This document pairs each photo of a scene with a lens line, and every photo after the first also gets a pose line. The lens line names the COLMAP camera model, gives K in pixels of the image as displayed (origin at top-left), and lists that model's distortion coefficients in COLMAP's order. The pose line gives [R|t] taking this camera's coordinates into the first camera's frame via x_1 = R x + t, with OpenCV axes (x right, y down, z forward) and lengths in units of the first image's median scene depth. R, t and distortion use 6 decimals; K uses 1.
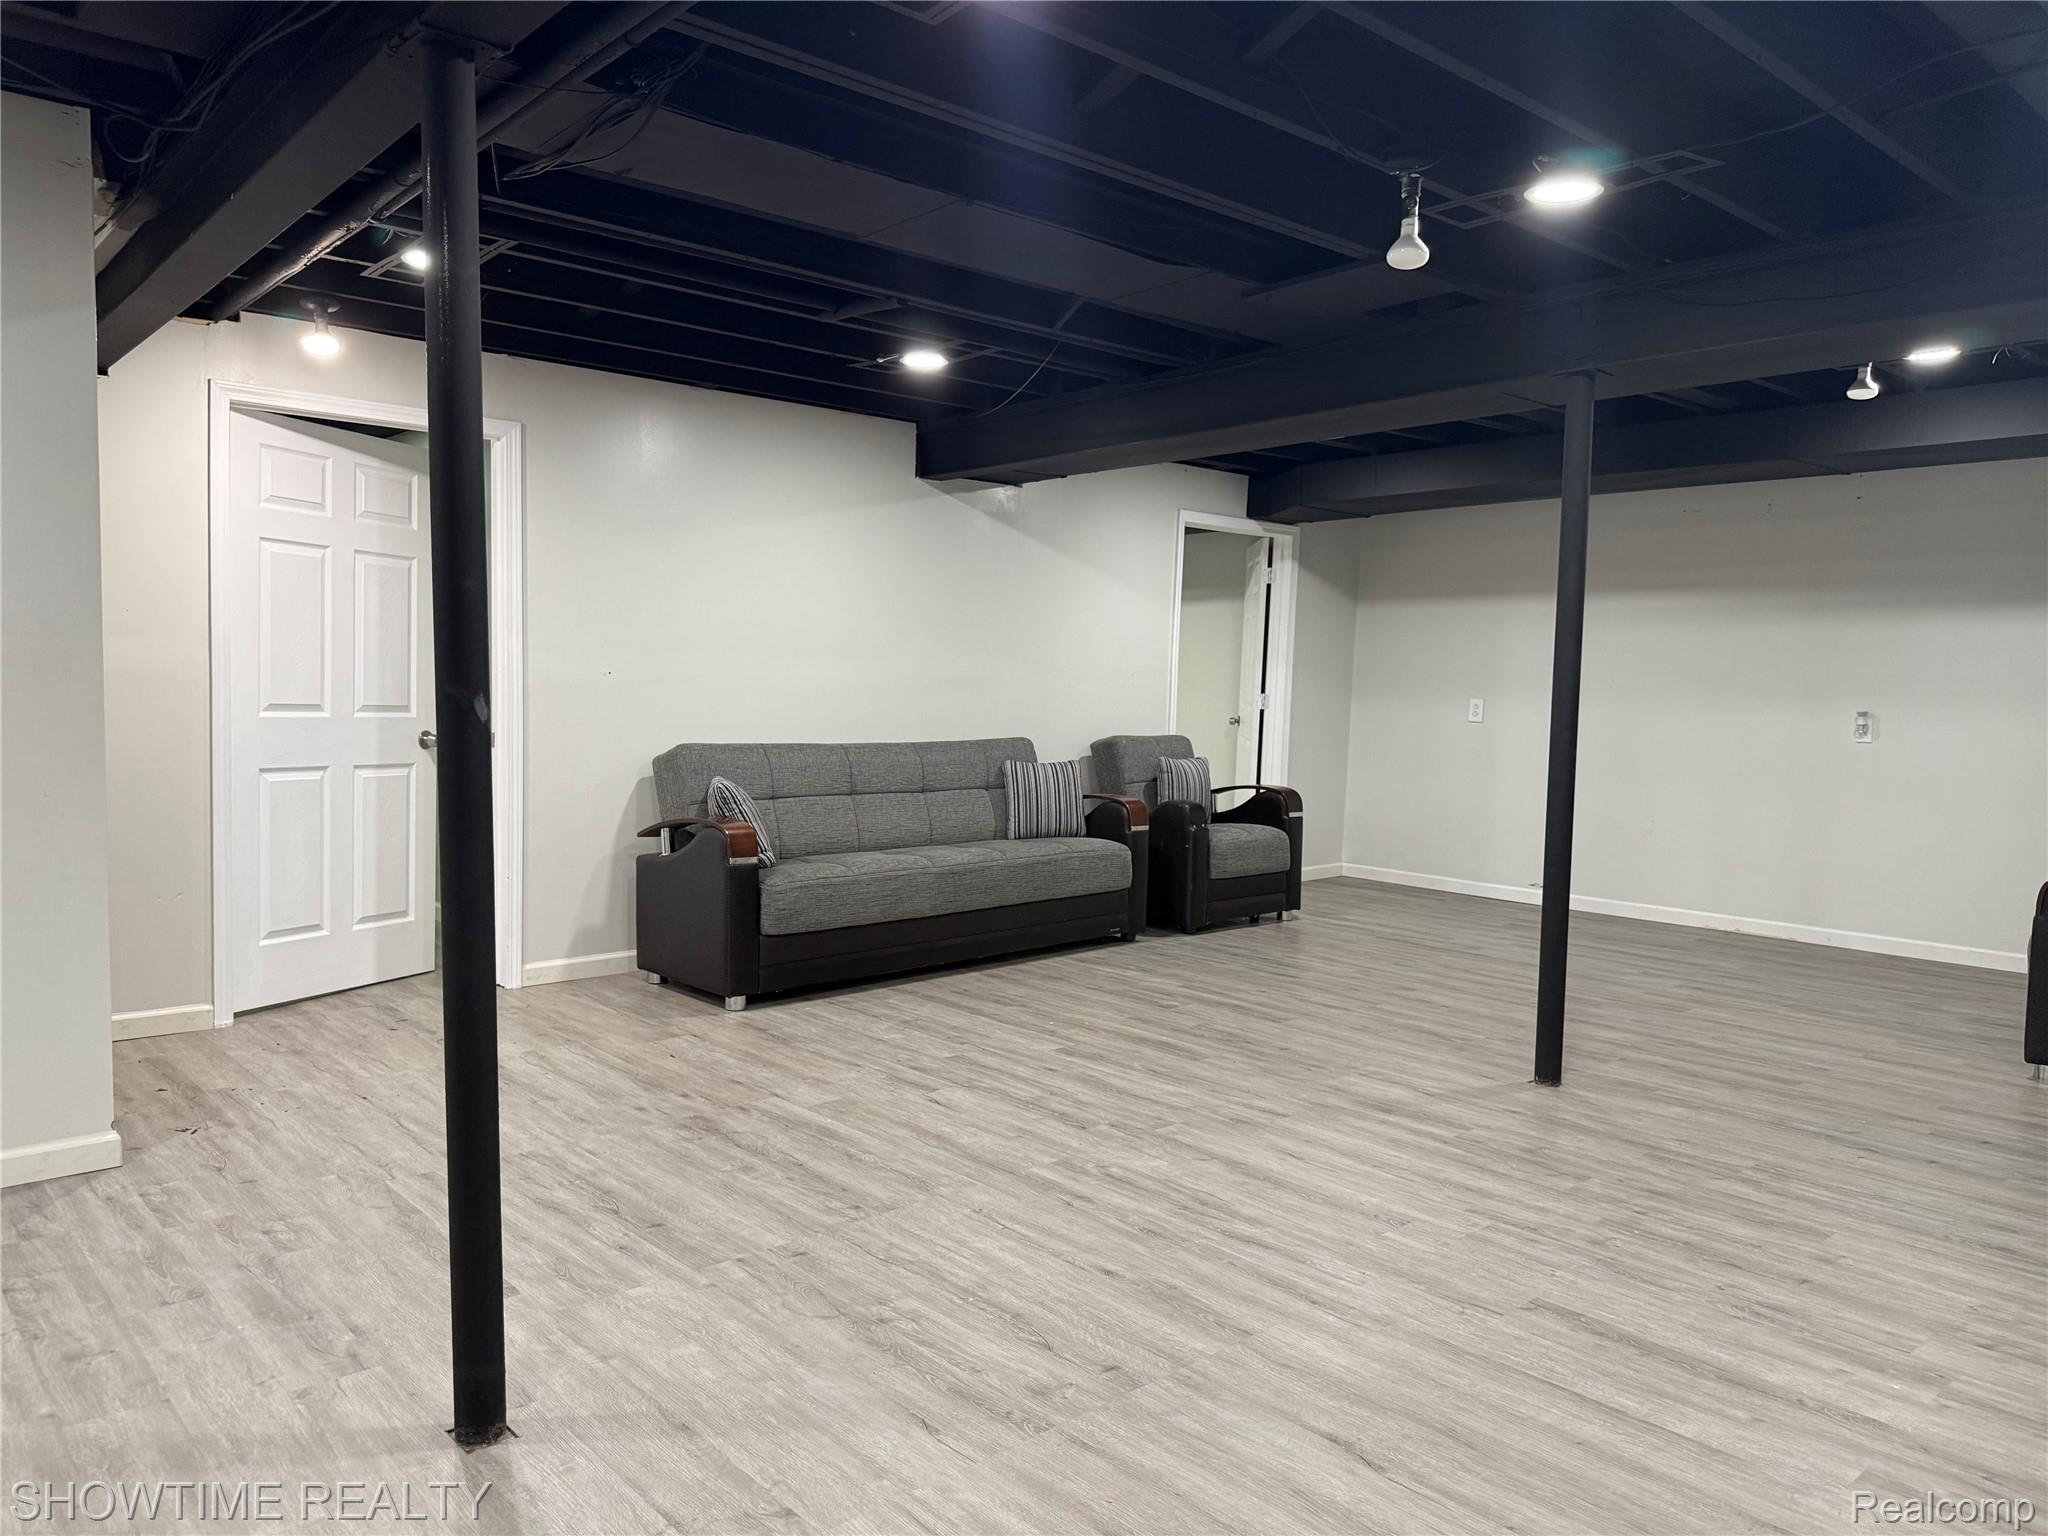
lens RADIAL K [[1425.7, 0, 1014.1], [0, 1425.7, 770.5], [0, 0, 1]] dist [0.006137, -0.006052]
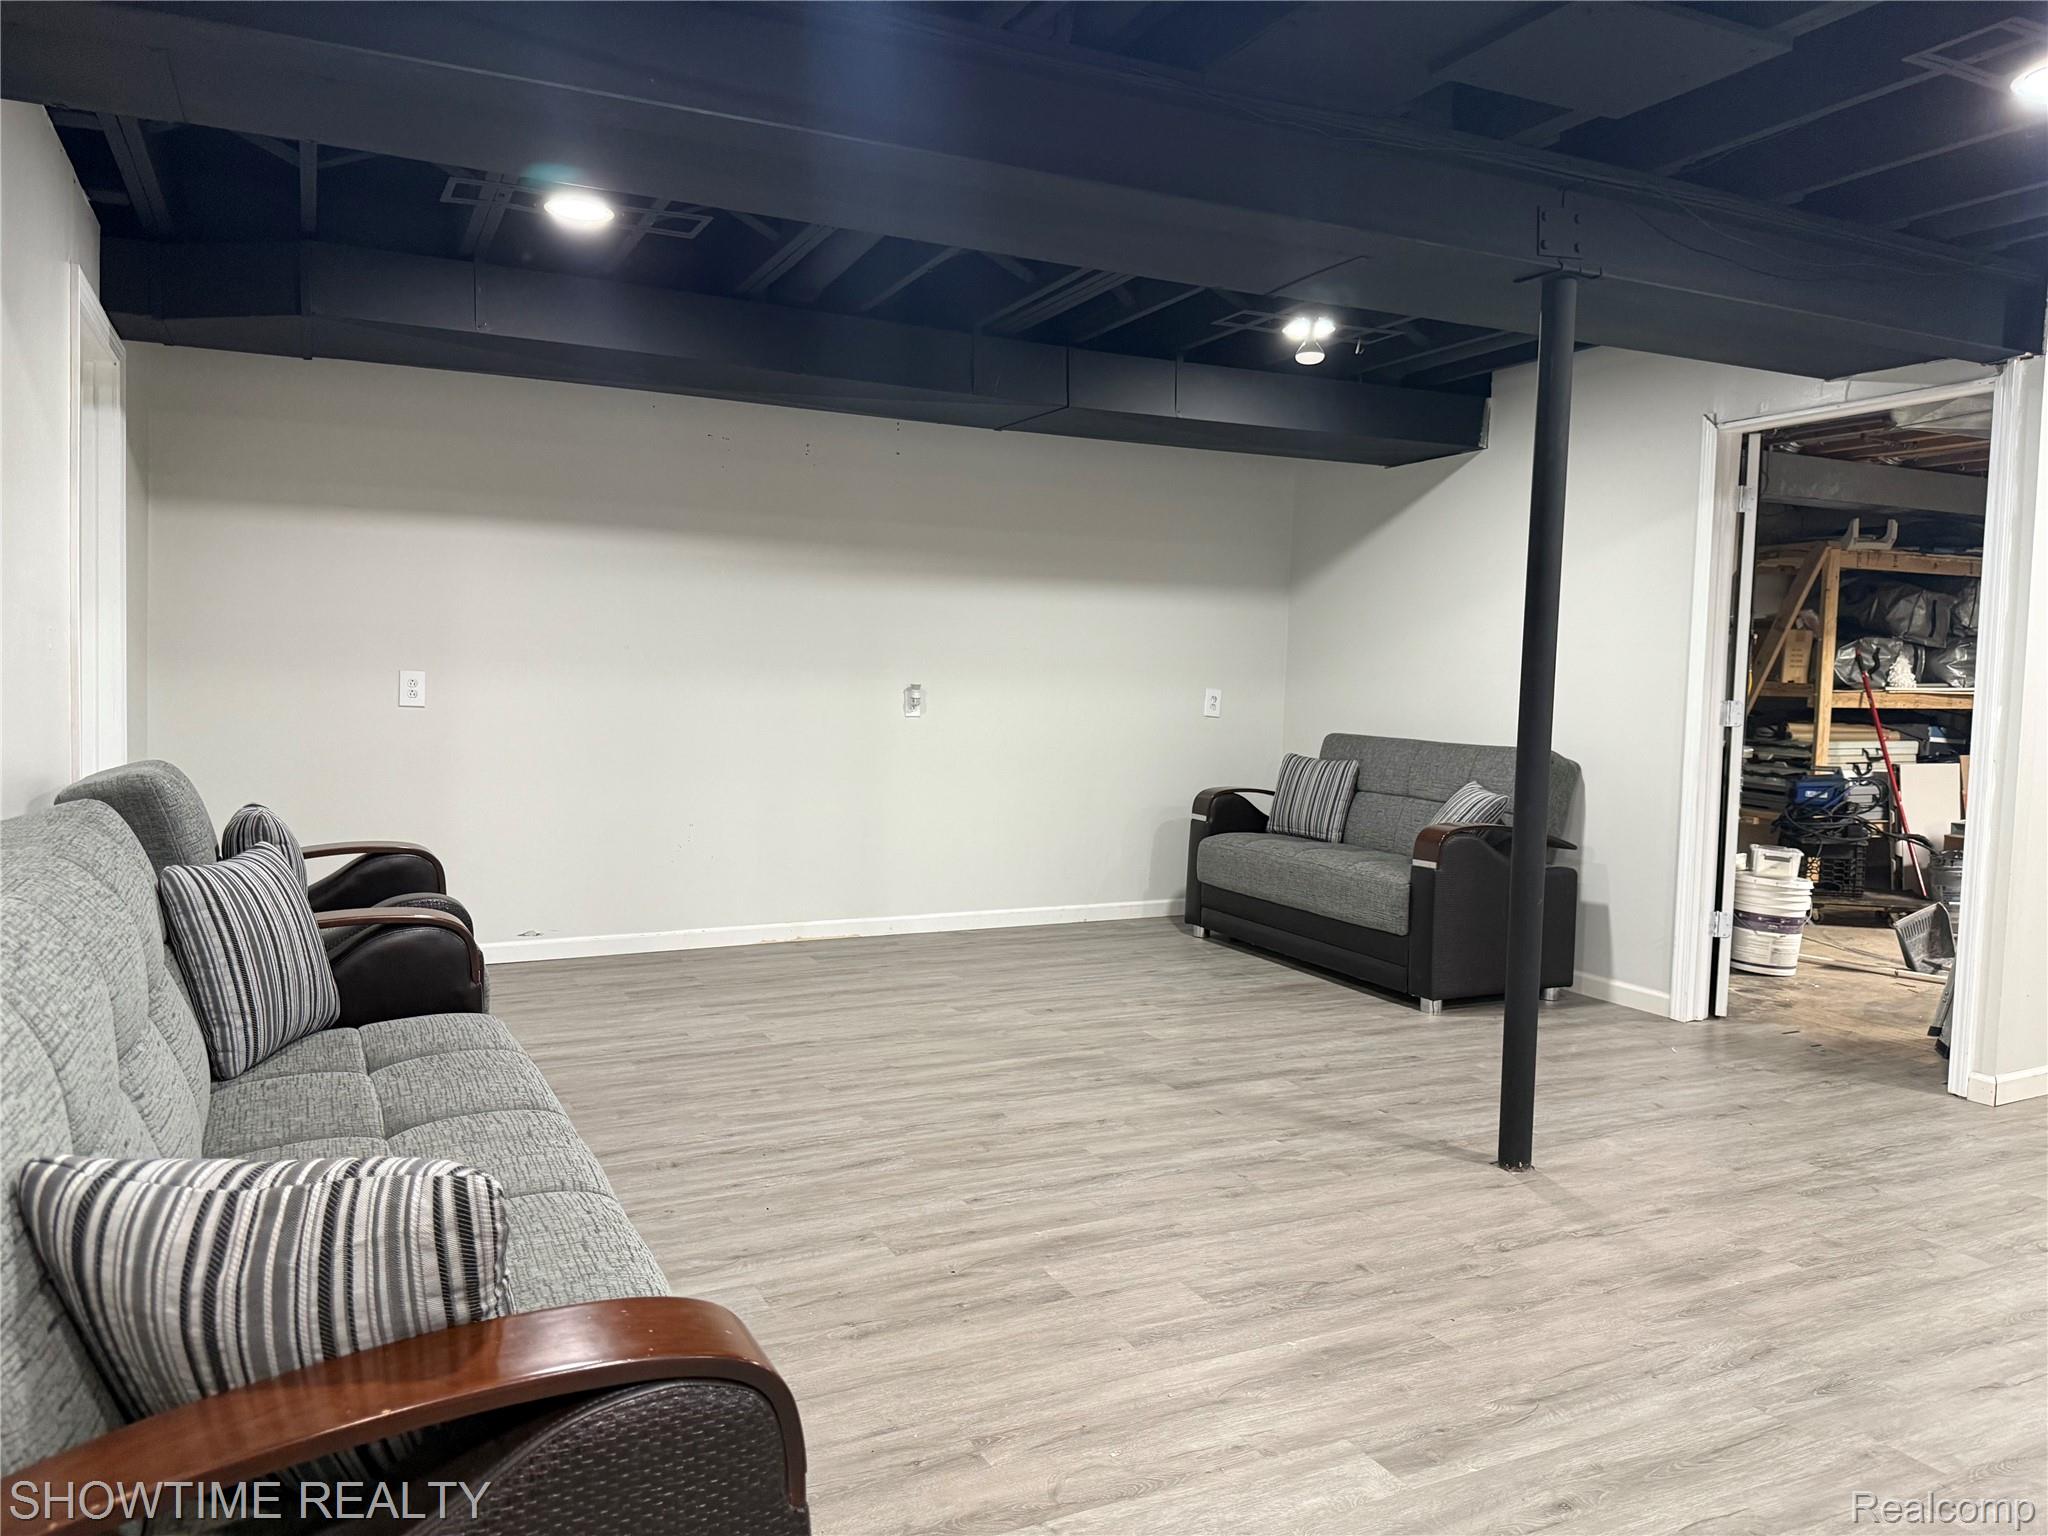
lens RADIAL K [[1425.7, 0, 1020.7], [0, 1425.7, 758.7], [0, 0, 1]] dist [0.006137, -0.006052]
pose [[0.251453, -0.072867, 0.965123, -0.469264], [0.041762, 0.997050, 0.064397, -0.077380], [-0.966968, 0.024112, 0.253754, 1.072068]]
